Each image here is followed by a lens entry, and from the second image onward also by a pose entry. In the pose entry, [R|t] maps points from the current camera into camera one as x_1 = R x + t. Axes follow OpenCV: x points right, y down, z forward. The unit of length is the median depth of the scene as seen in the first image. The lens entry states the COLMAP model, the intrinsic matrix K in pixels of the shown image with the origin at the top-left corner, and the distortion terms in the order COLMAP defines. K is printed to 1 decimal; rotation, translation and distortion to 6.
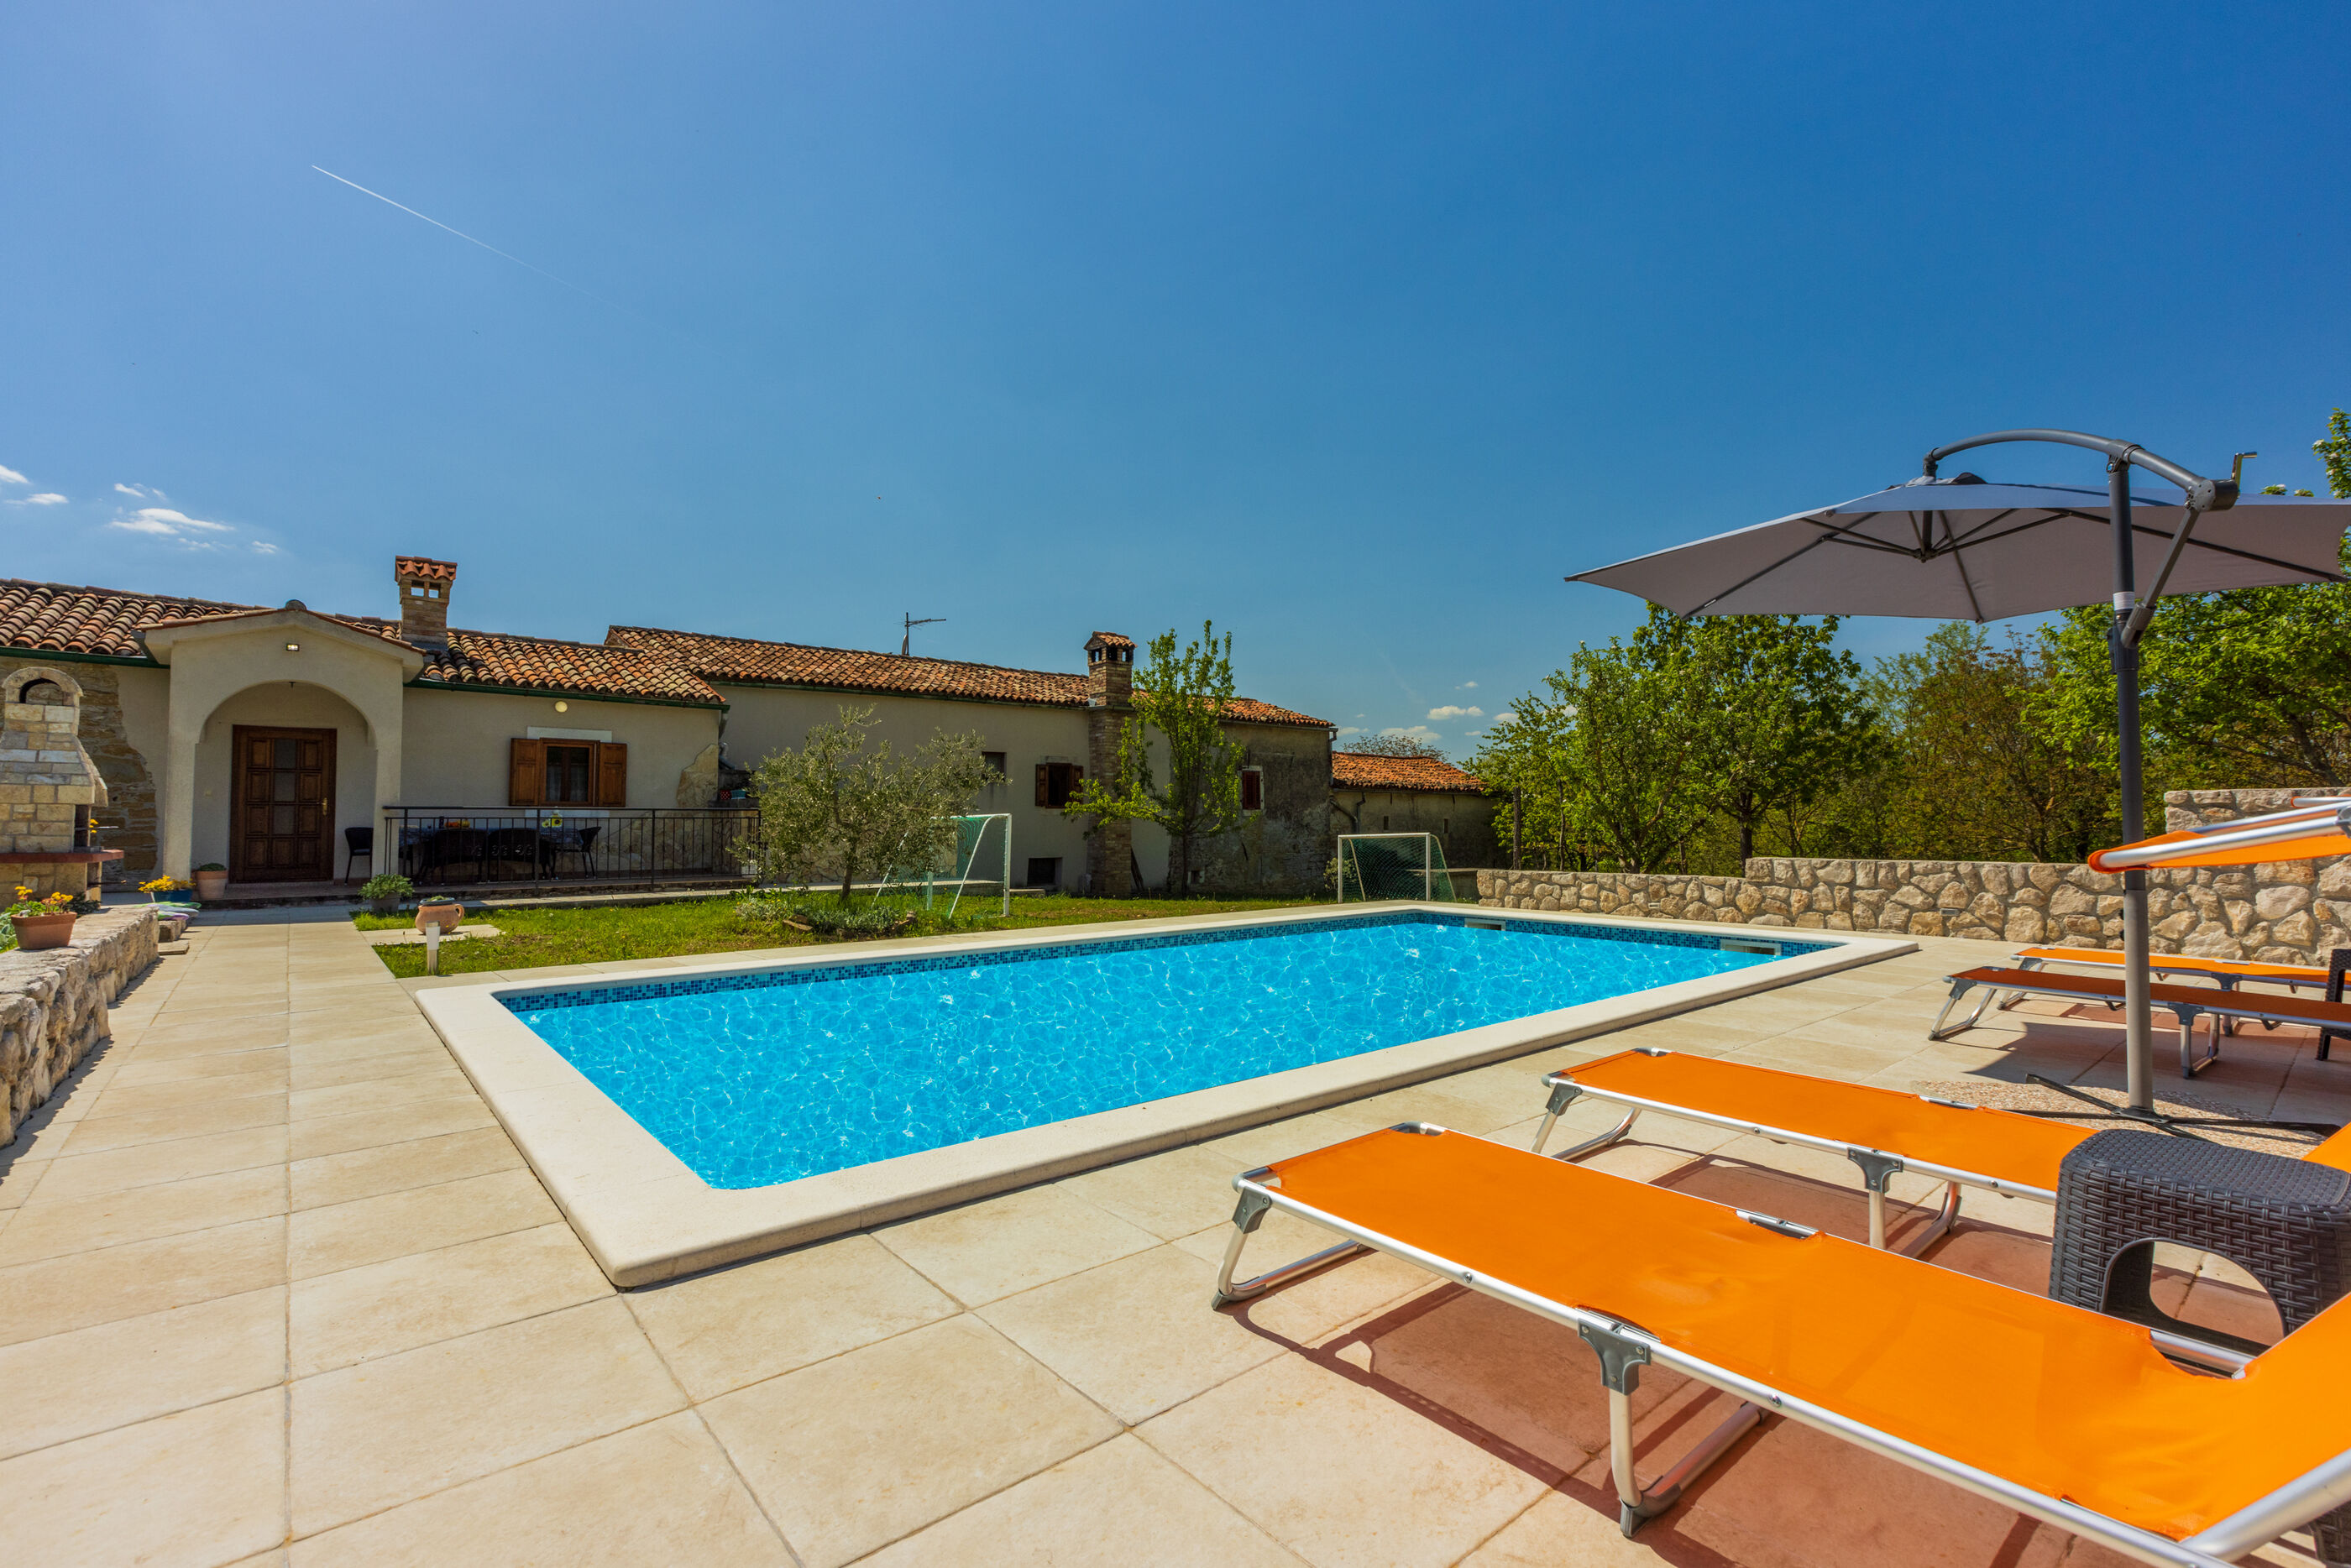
lens RADIAL K [[1046.8, 0, 1185.5], [0, 1046.8, 781.2], [0, 0, 1]] dist [0.001167, 0.000956]
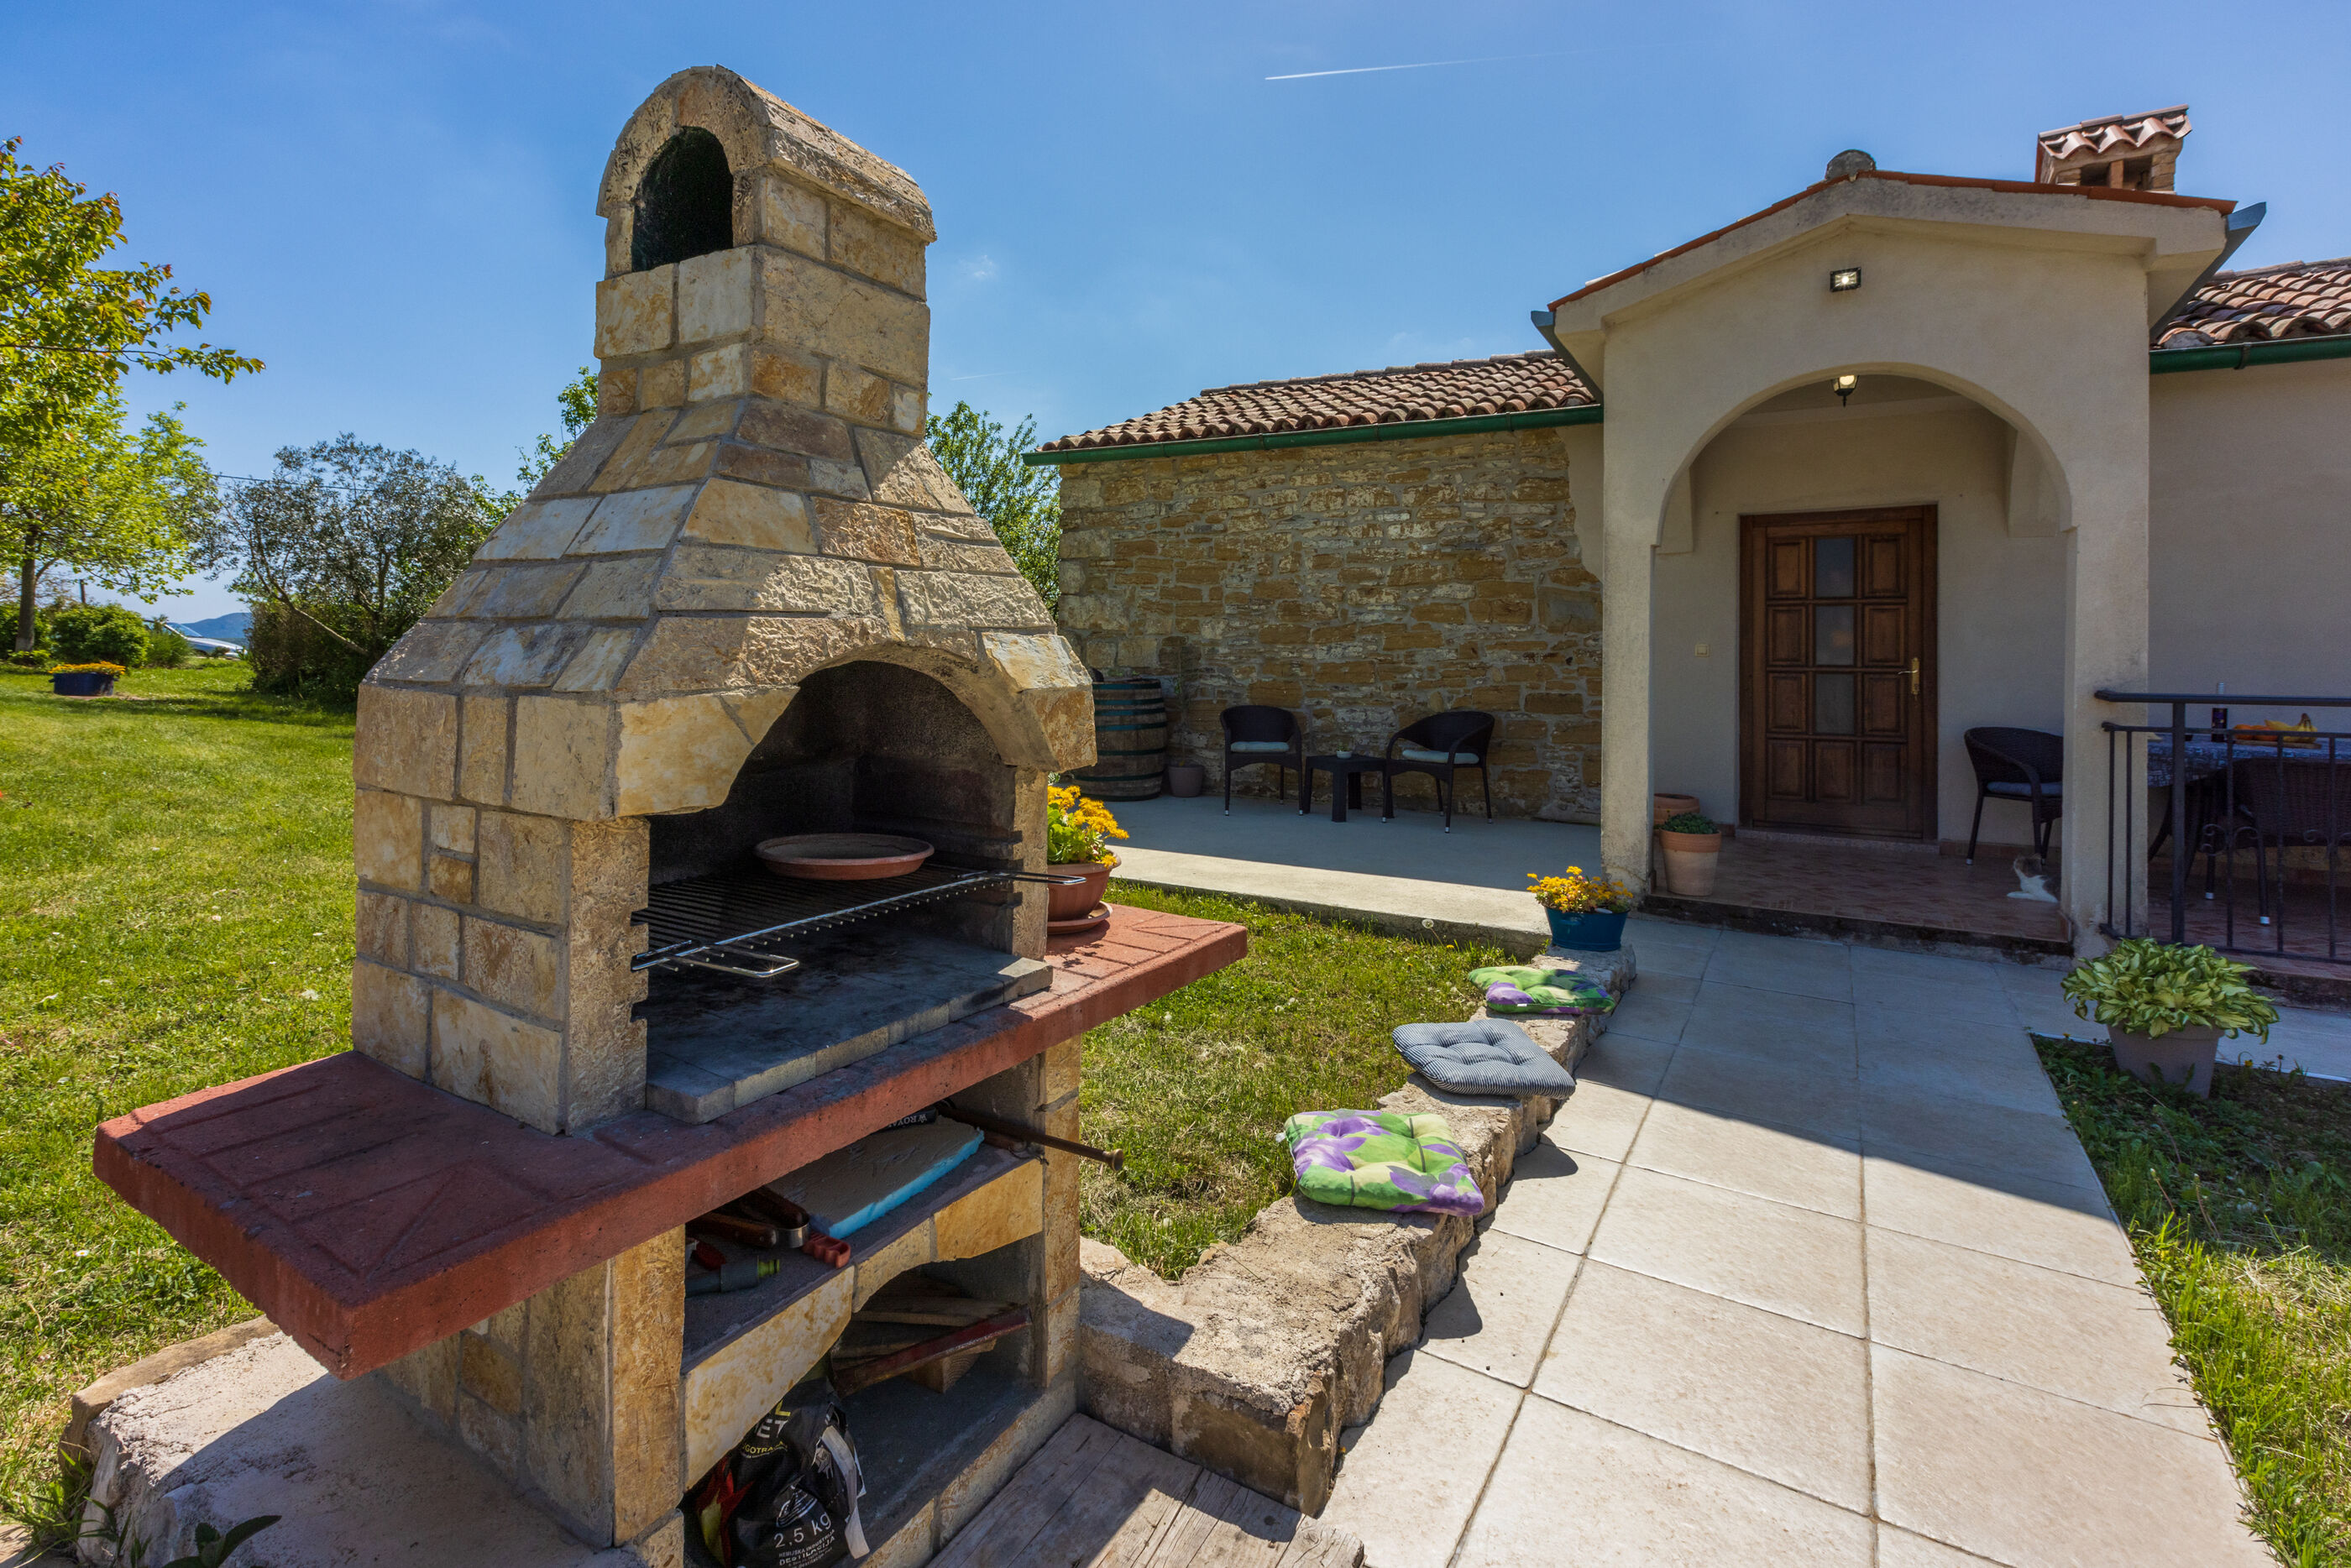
lens RADIAL K [[1084.1, 0, 1138.8], [0, 1084.1, 650.8], [0, 0, 1]] dist [0.017952, -0.007521]
pose [[0.287704, -0.000019, -0.957719, -0.487880], [0.028033, 0.999572, 0.008402, -0.000721], [0.957309, -0.029265, 0.287581, 0.569114]]
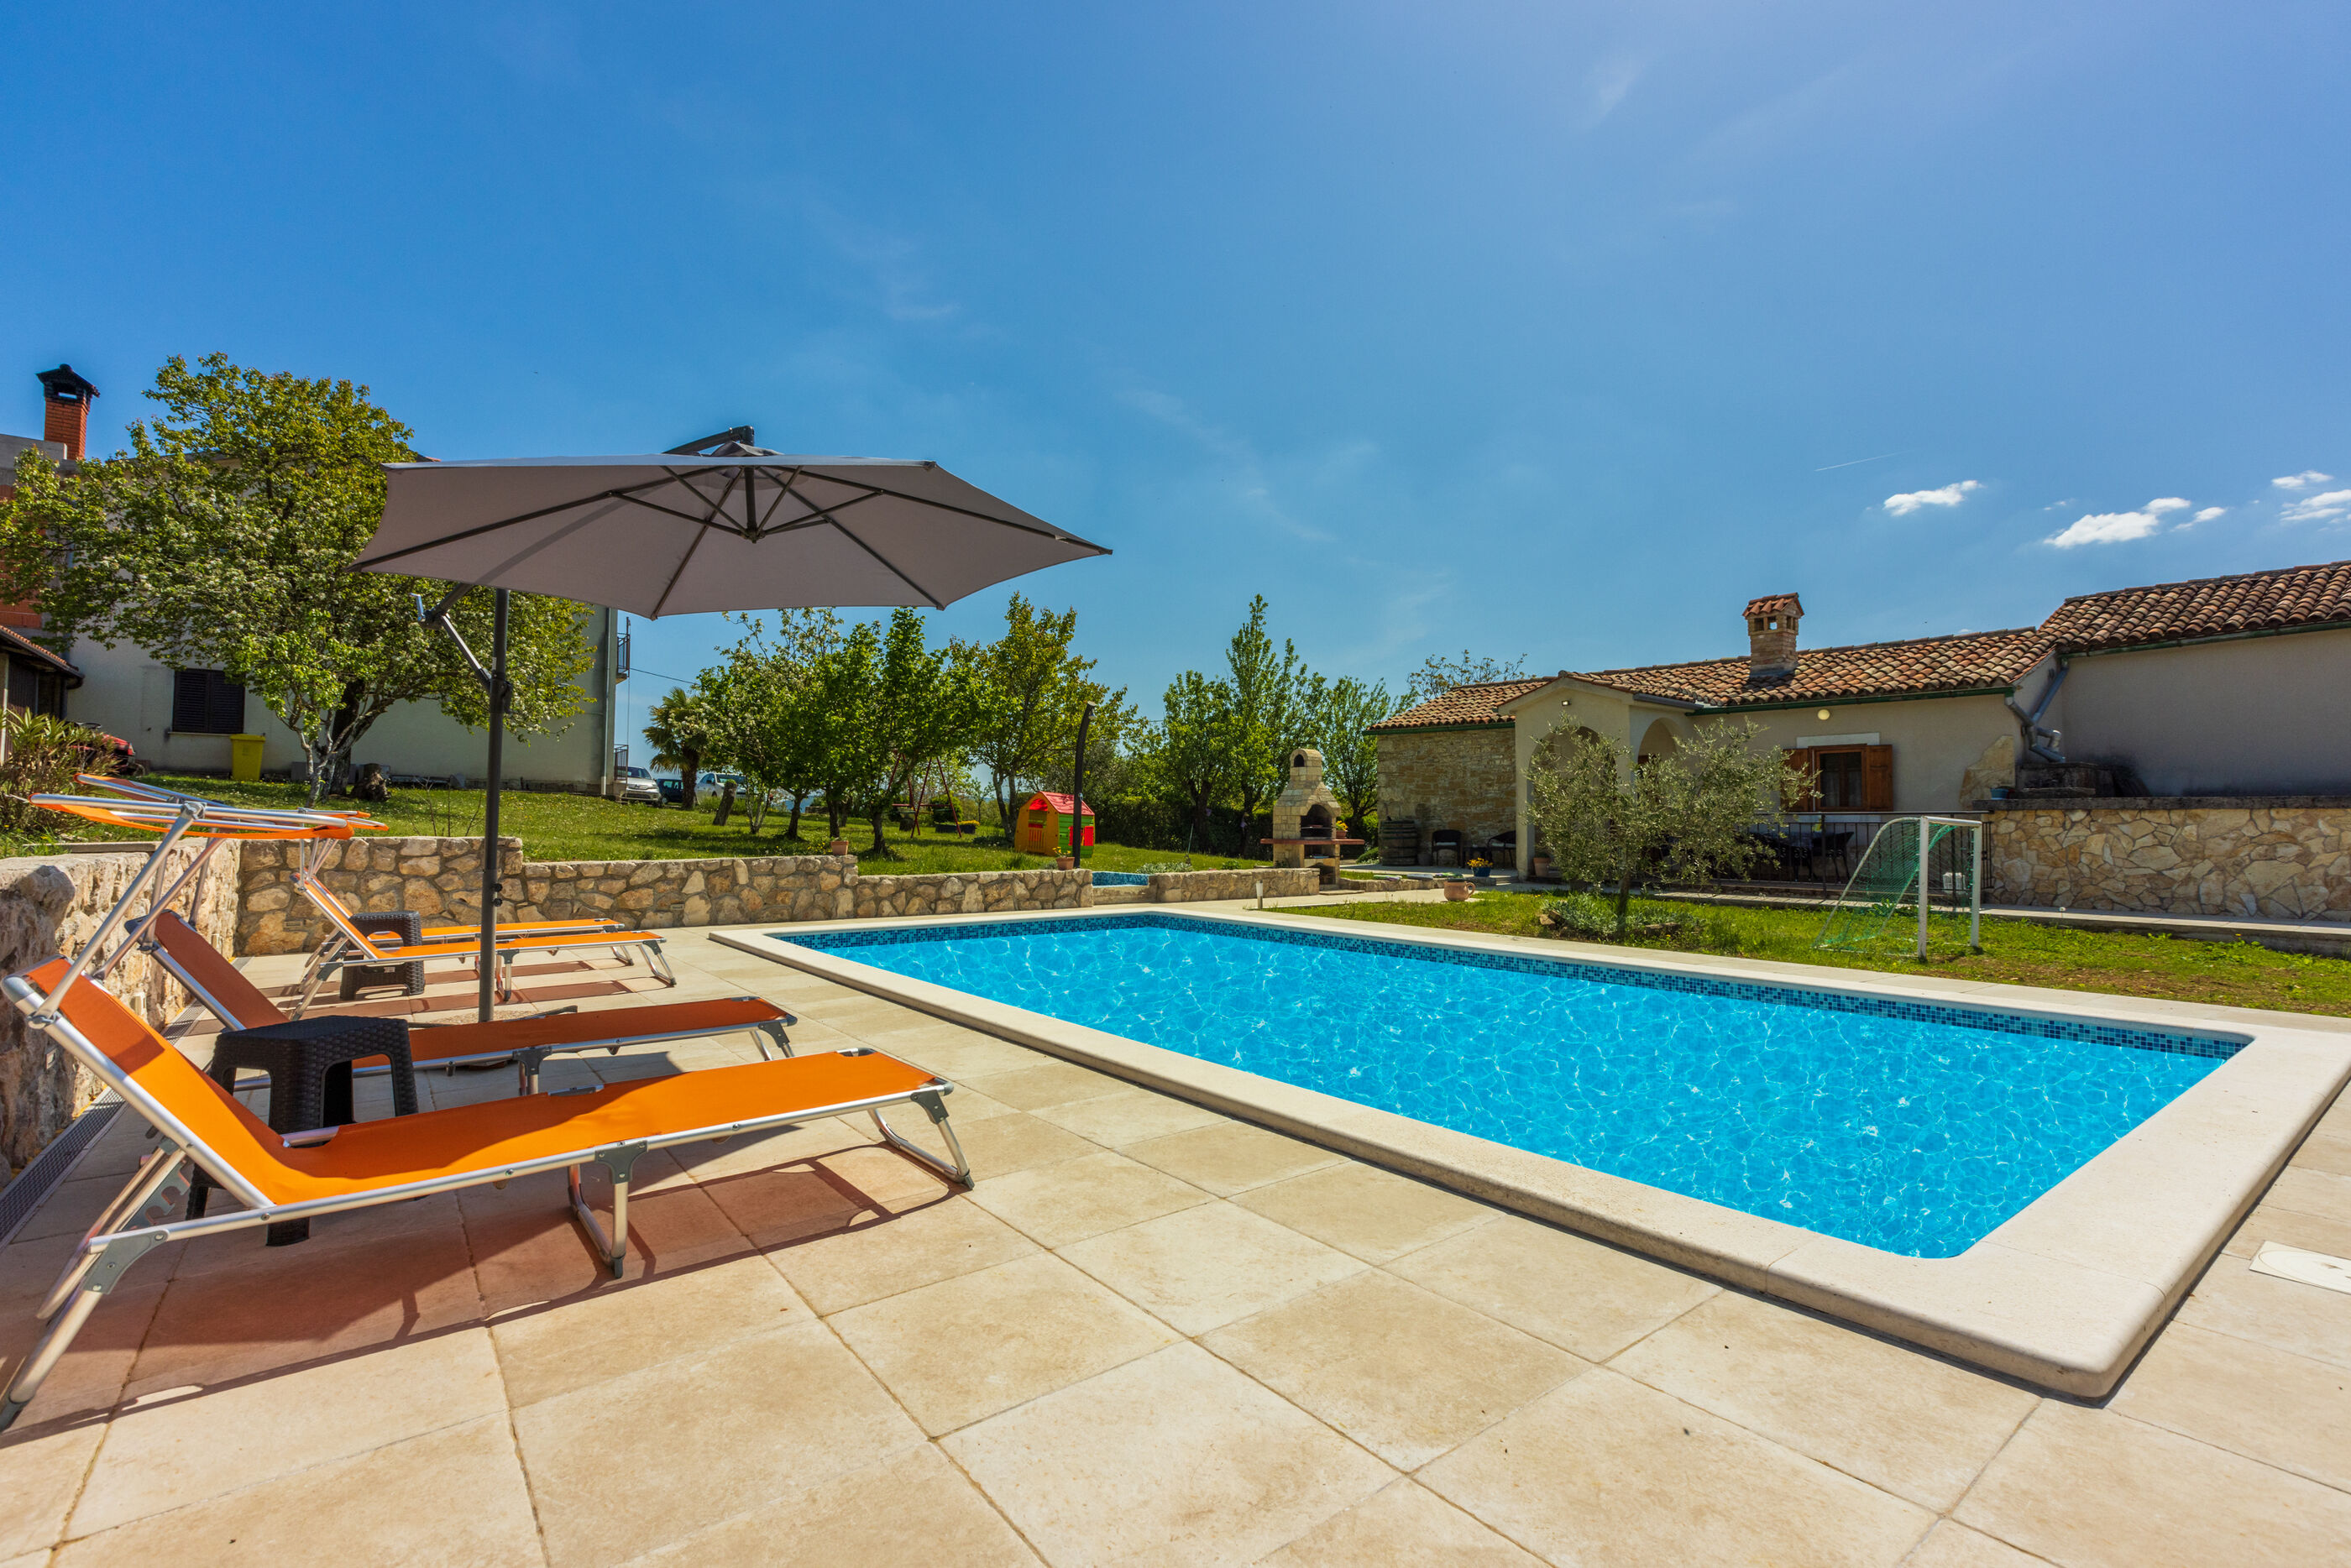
lens RADIAL K [[1046.8, 0, 1185.5], [0, 1046.8, 781.2], [0, 0, 1]] dist [0.001167, 0.000956]
pose [[-0.036436, -0.040323, -0.998522, 0.522950], [0.034354, 0.998544, -0.041578, 0.017505], [0.998745, -0.035818, -0.034998, 0.474026]]
